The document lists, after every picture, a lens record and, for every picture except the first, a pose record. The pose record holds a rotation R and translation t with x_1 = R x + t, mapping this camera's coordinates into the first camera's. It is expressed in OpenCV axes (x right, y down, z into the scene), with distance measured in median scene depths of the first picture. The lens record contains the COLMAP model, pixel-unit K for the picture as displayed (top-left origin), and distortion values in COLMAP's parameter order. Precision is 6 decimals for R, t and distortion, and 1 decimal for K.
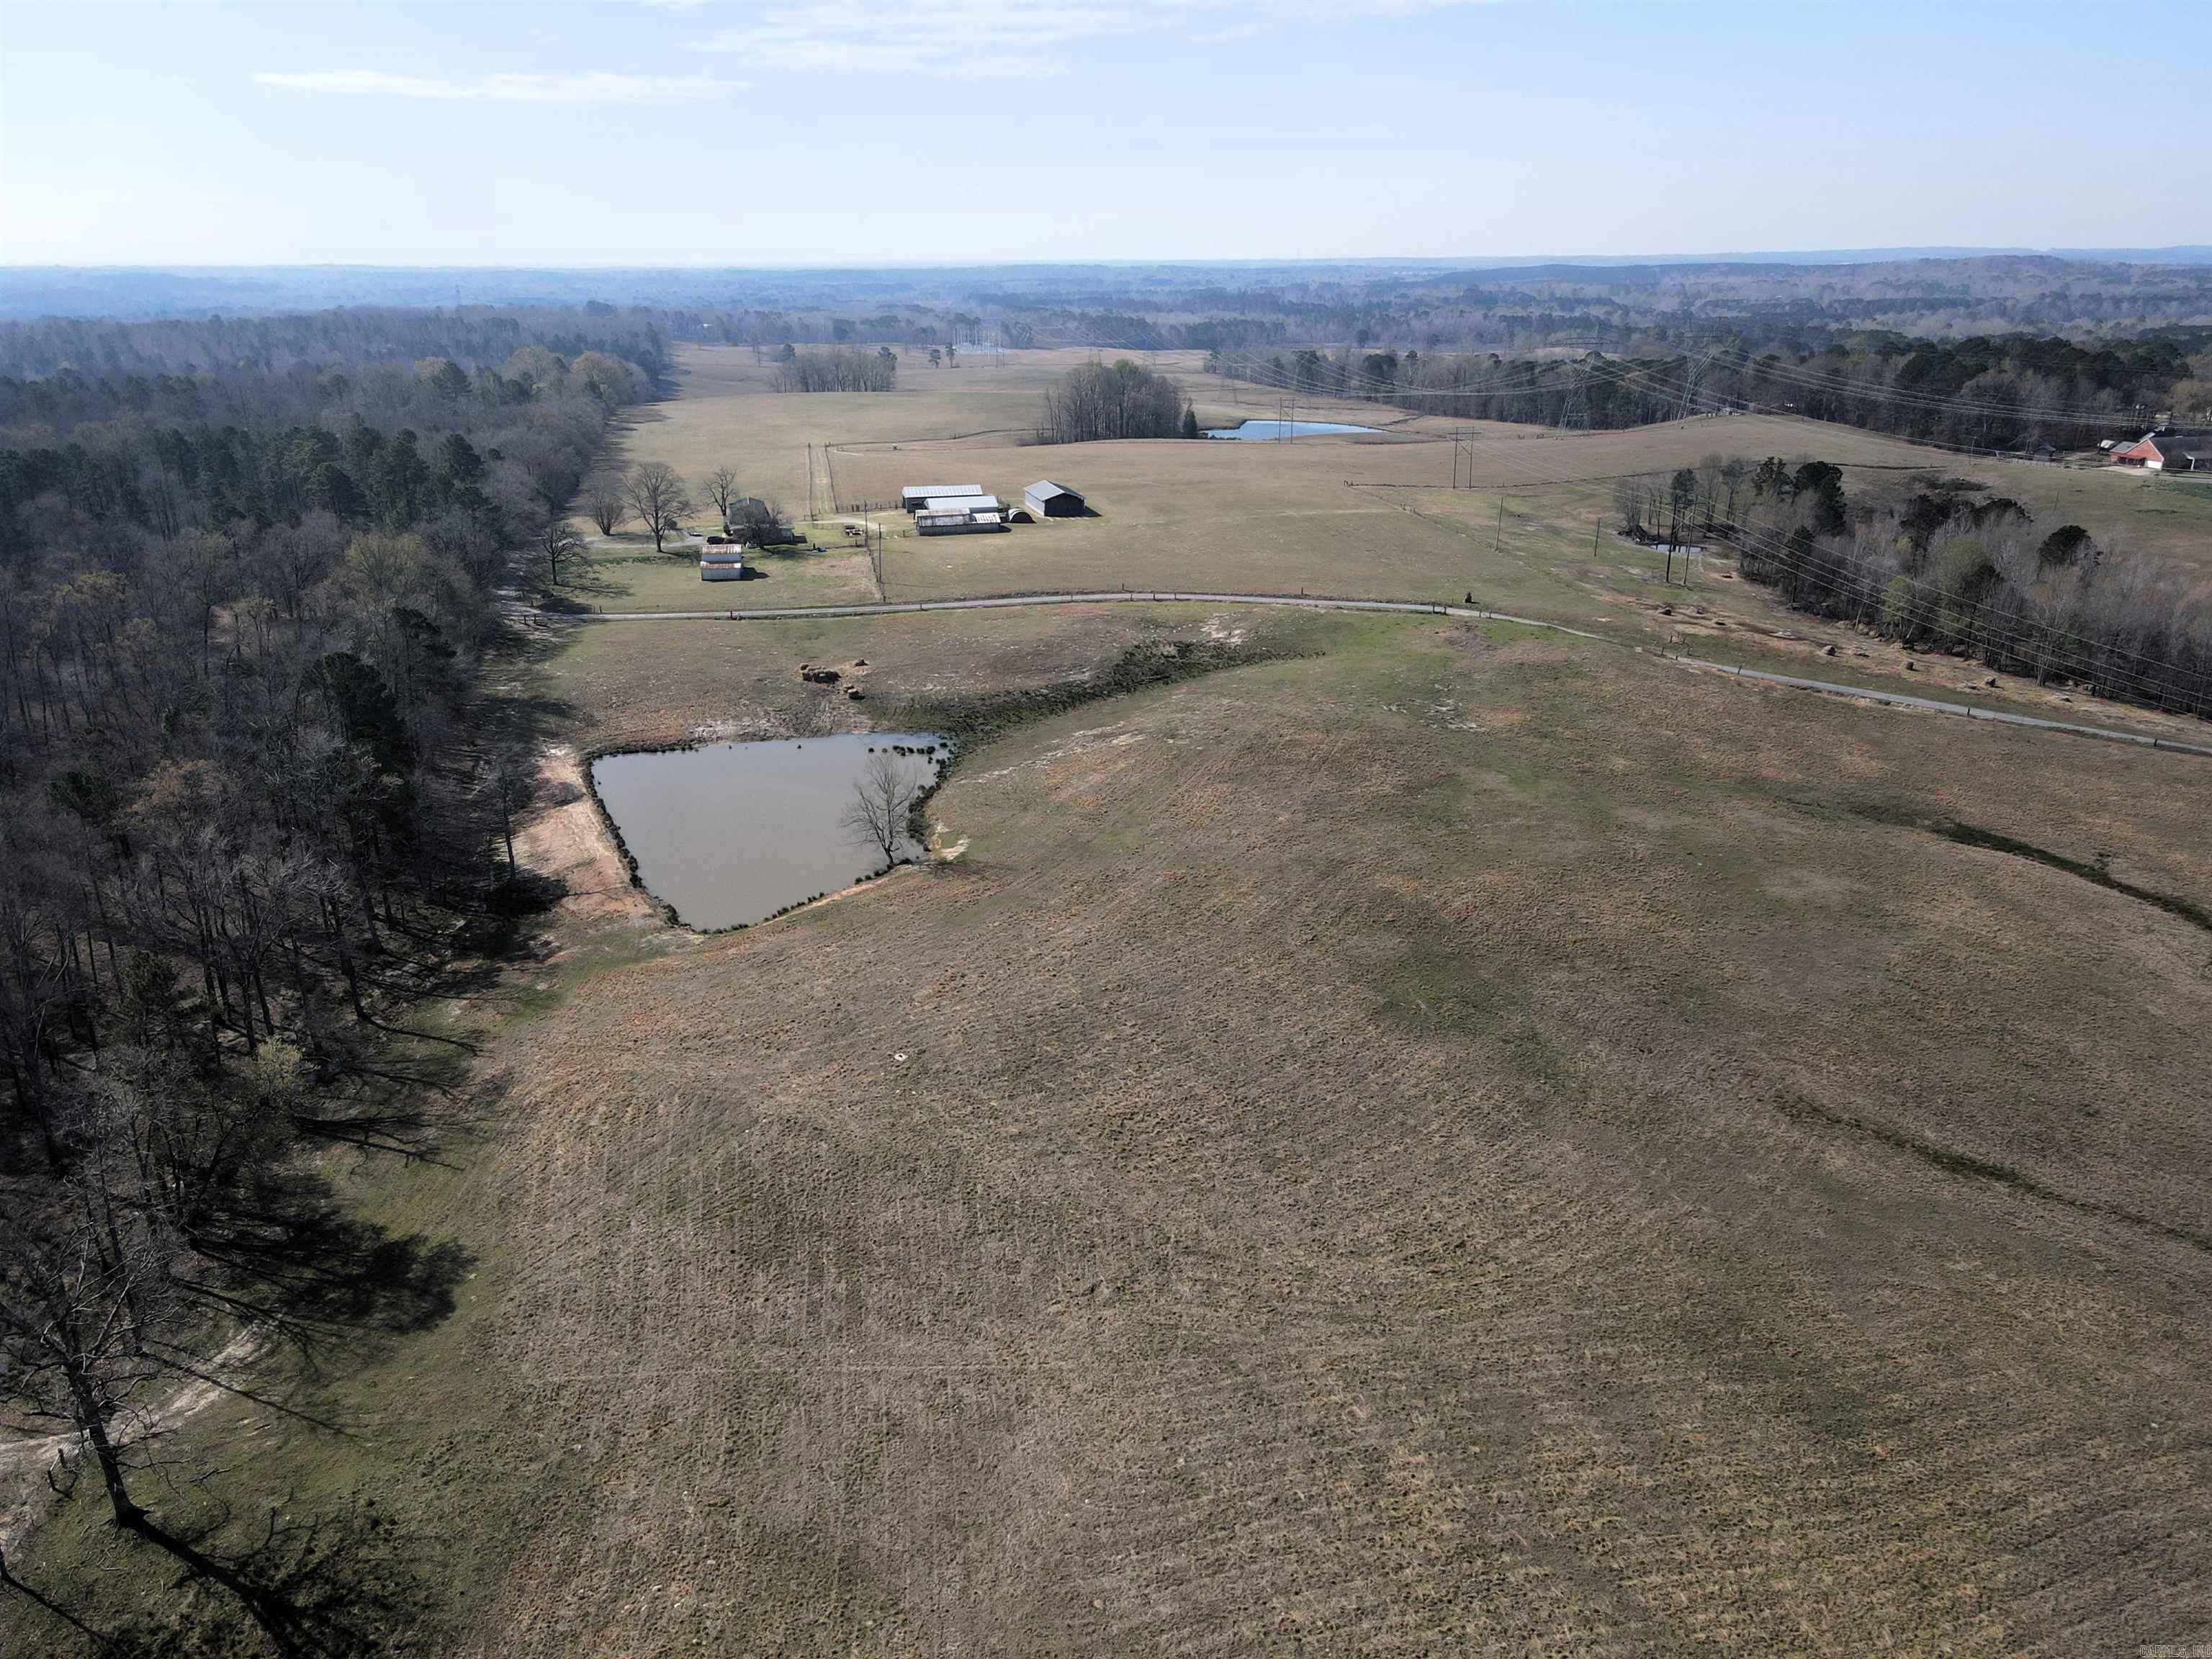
lens RADIAL K [[1543.6, 0, 1103.8], [0, 1543.6, 847.1], [0, 0, 1]] dist [0.009686, 0.003337]
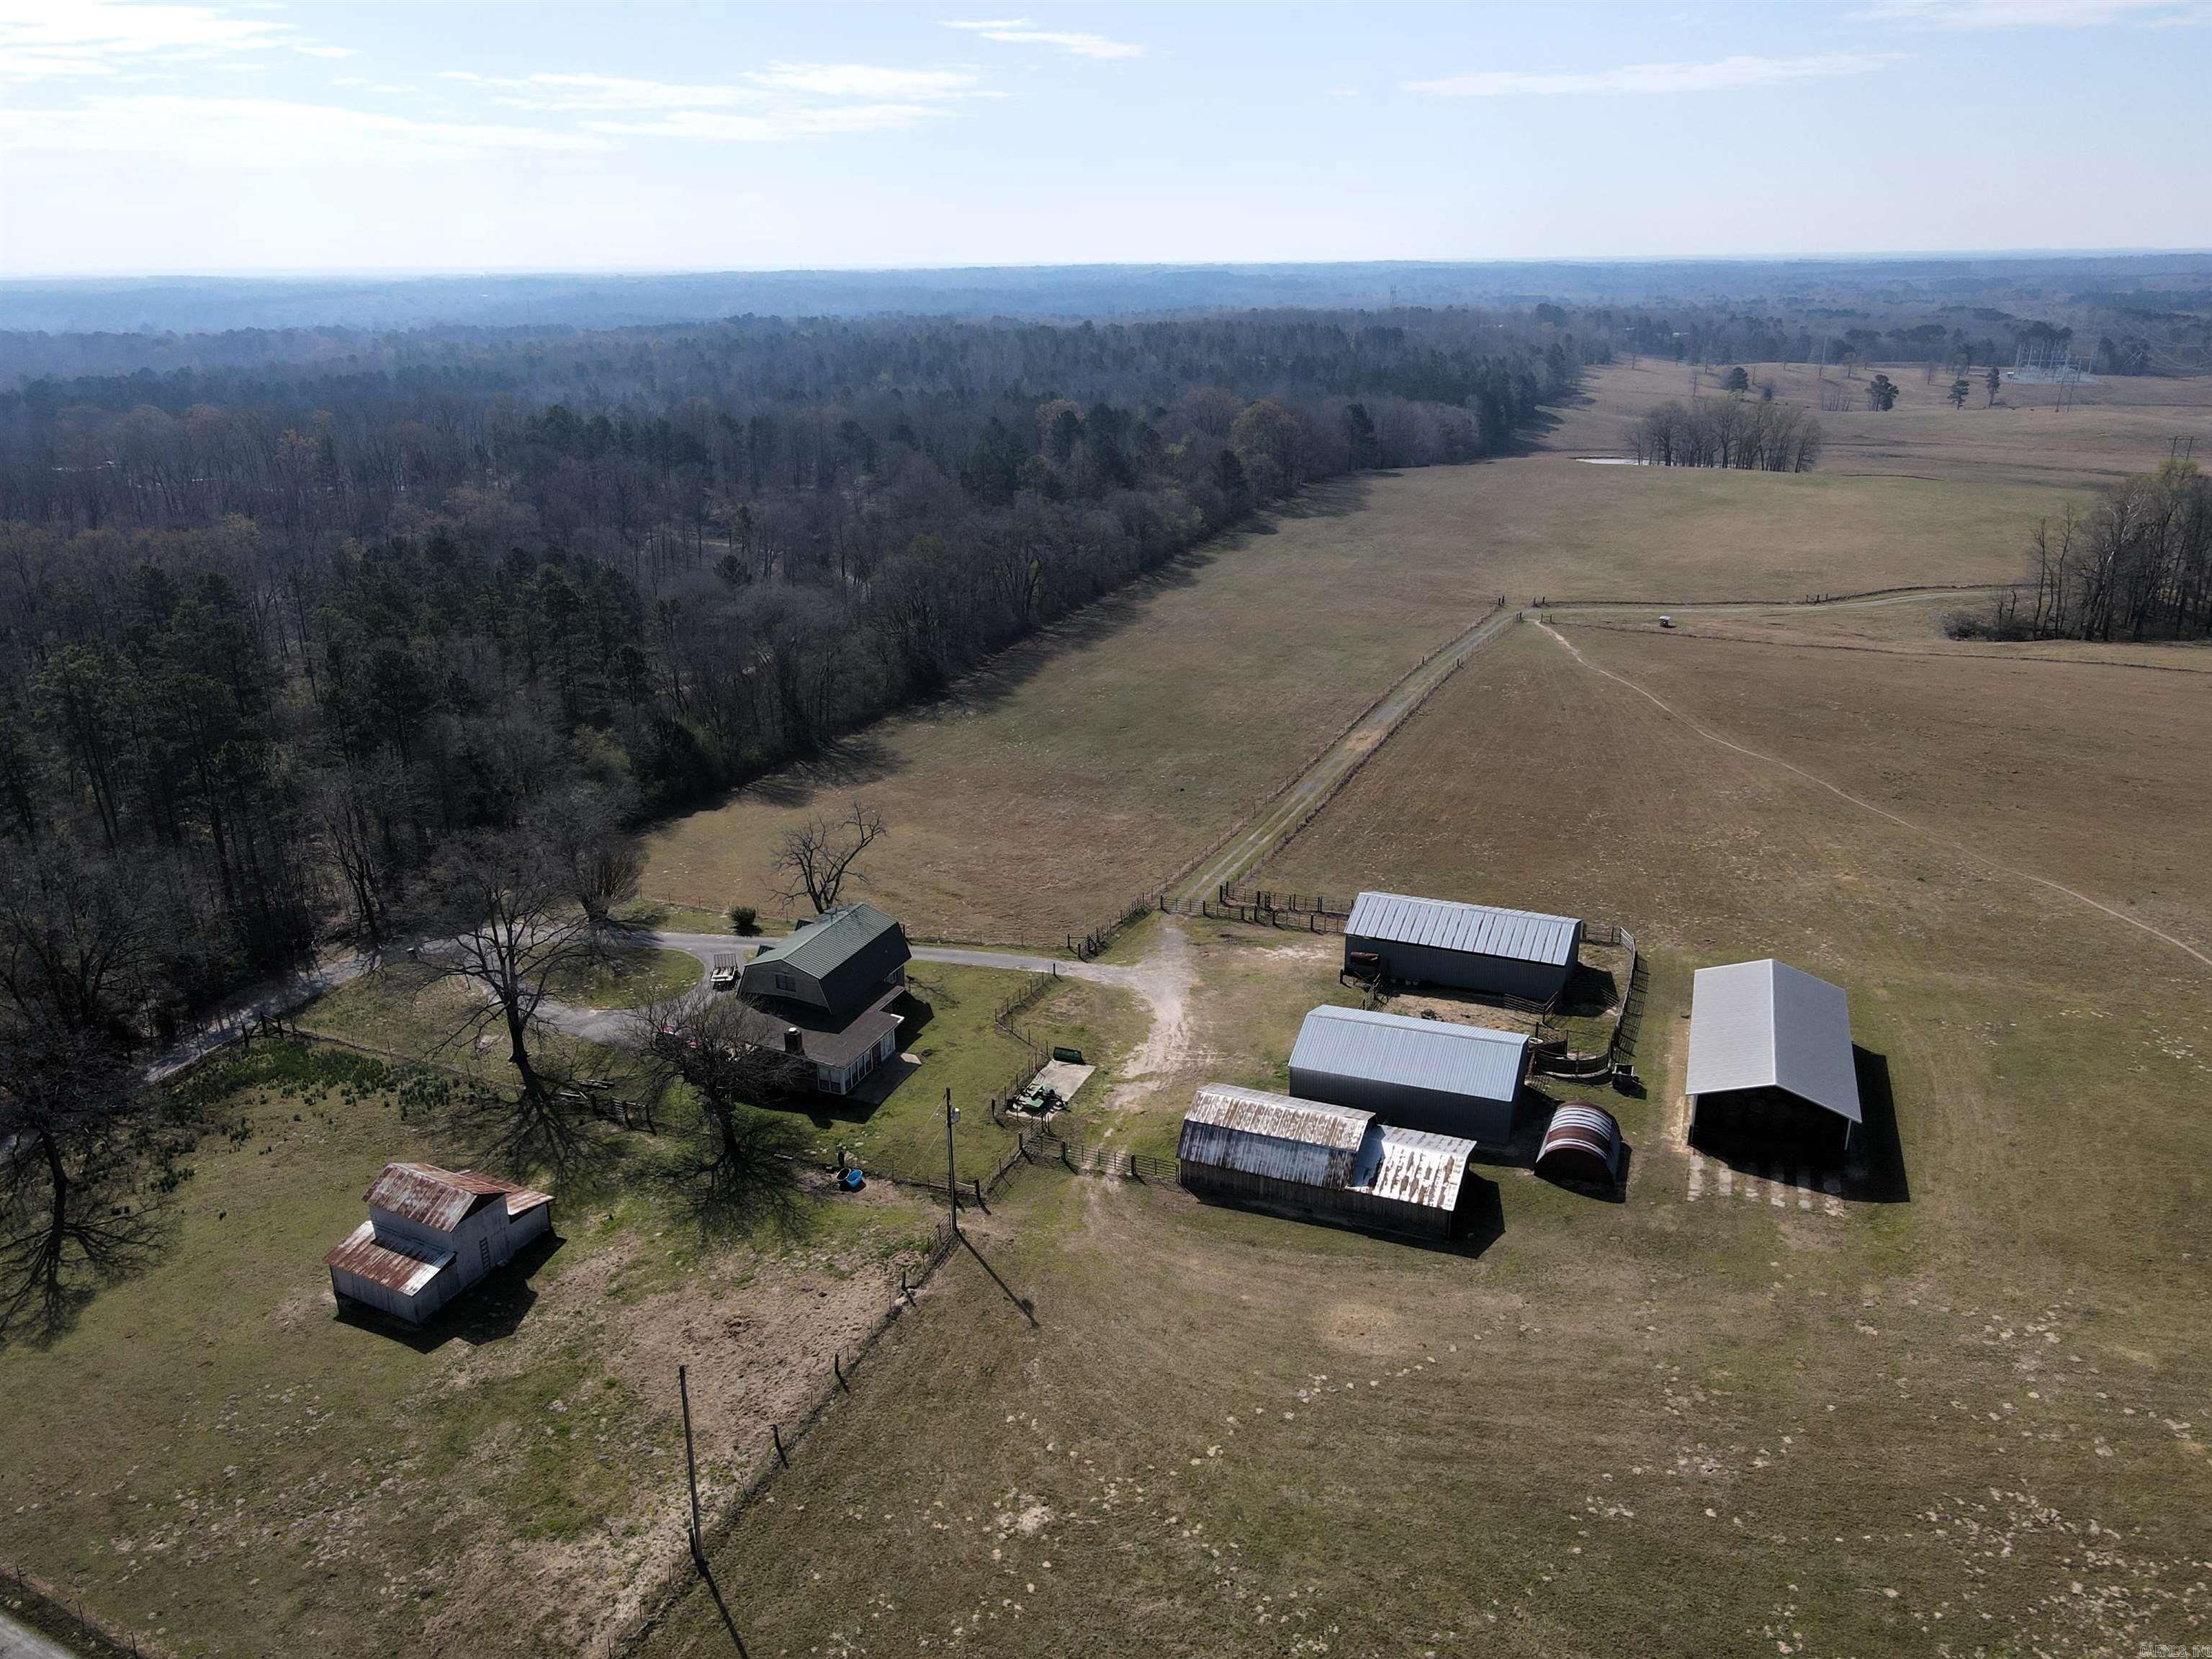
lens RADIAL K [[1601.9, 0, 1111.7], [0, 1601.9, 837.2], [0, 0, 1]] dist [0.000229, 0.028365]
pose [[0.820058, 0.192021, -0.539104, 0.010810], [-0.199506, 0.978855, 0.045175, -0.112728], [0.536379, 0.070508, 0.841027, 0.290697]]
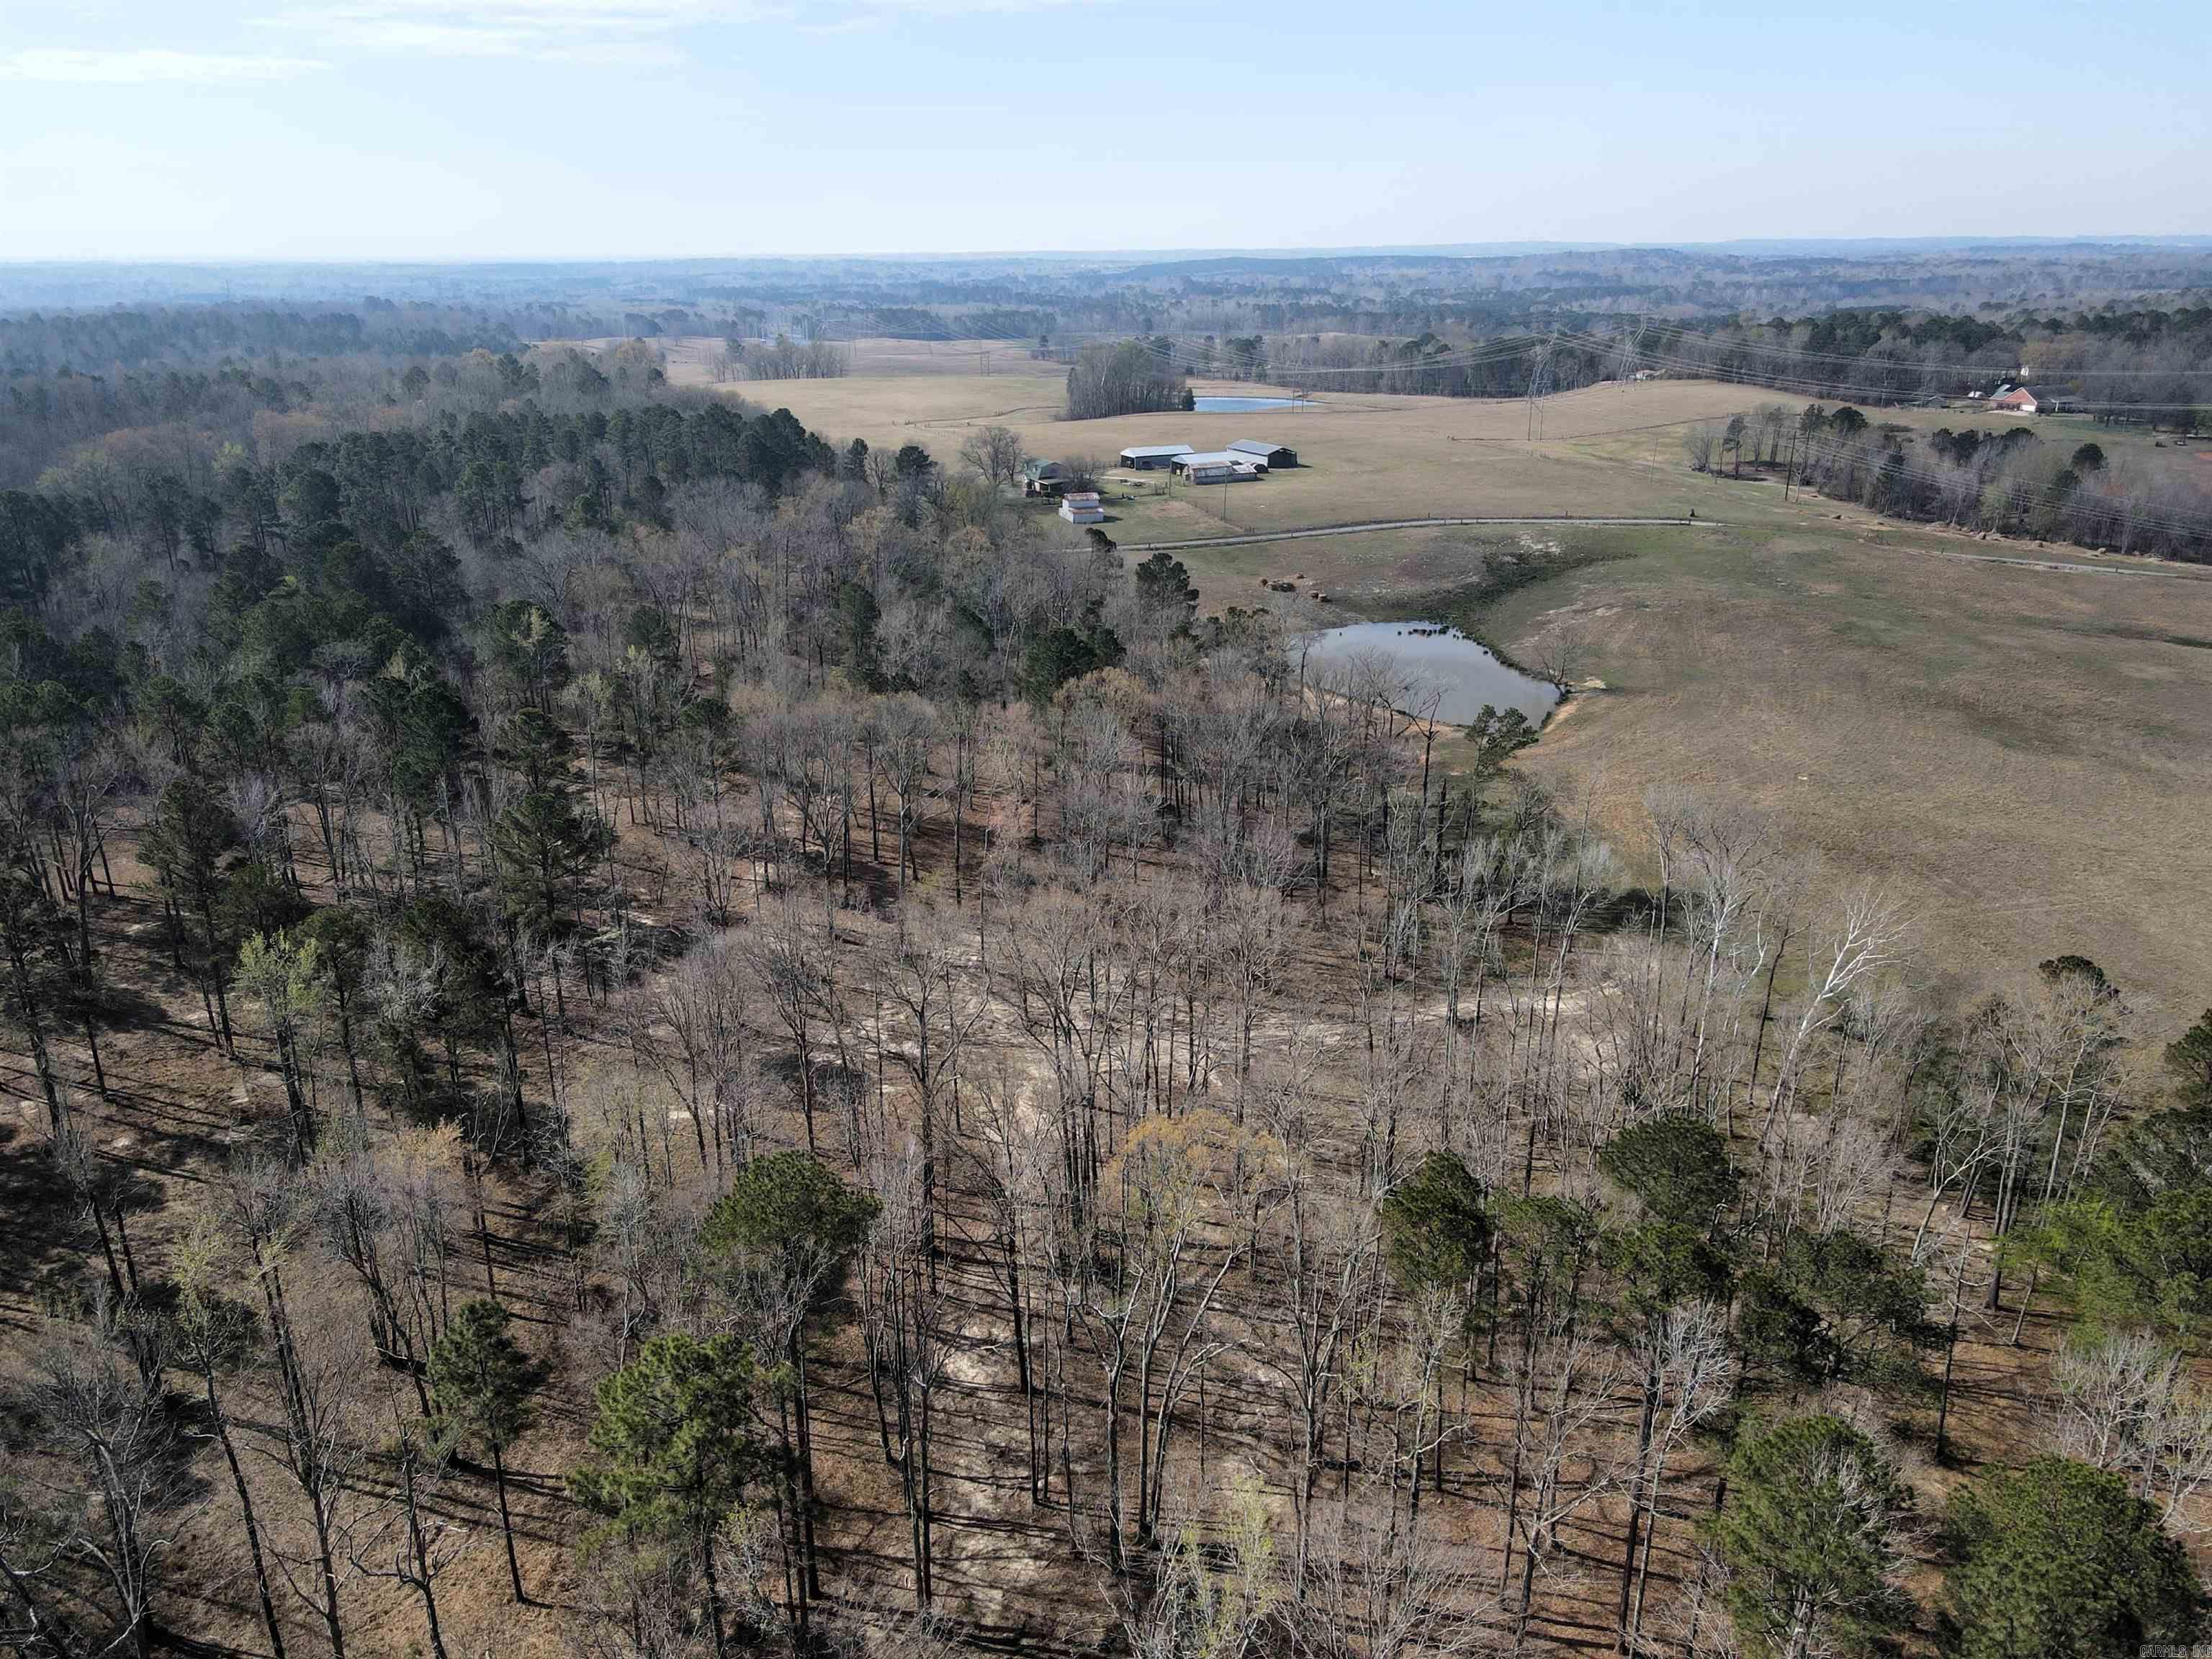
lens RADIAL K [[1543.6, 0, 1103.8], [0, 1543.6, 847.1], [0, 0, 1]] dist [0.009686, 0.003337]
pose [[0.979797, -0.075410, 0.185232, -0.170958], [0.074713, 0.997147, 0.010748, 0.021645], [-0.185514, 0.003309, 0.982636, -0.054180]]
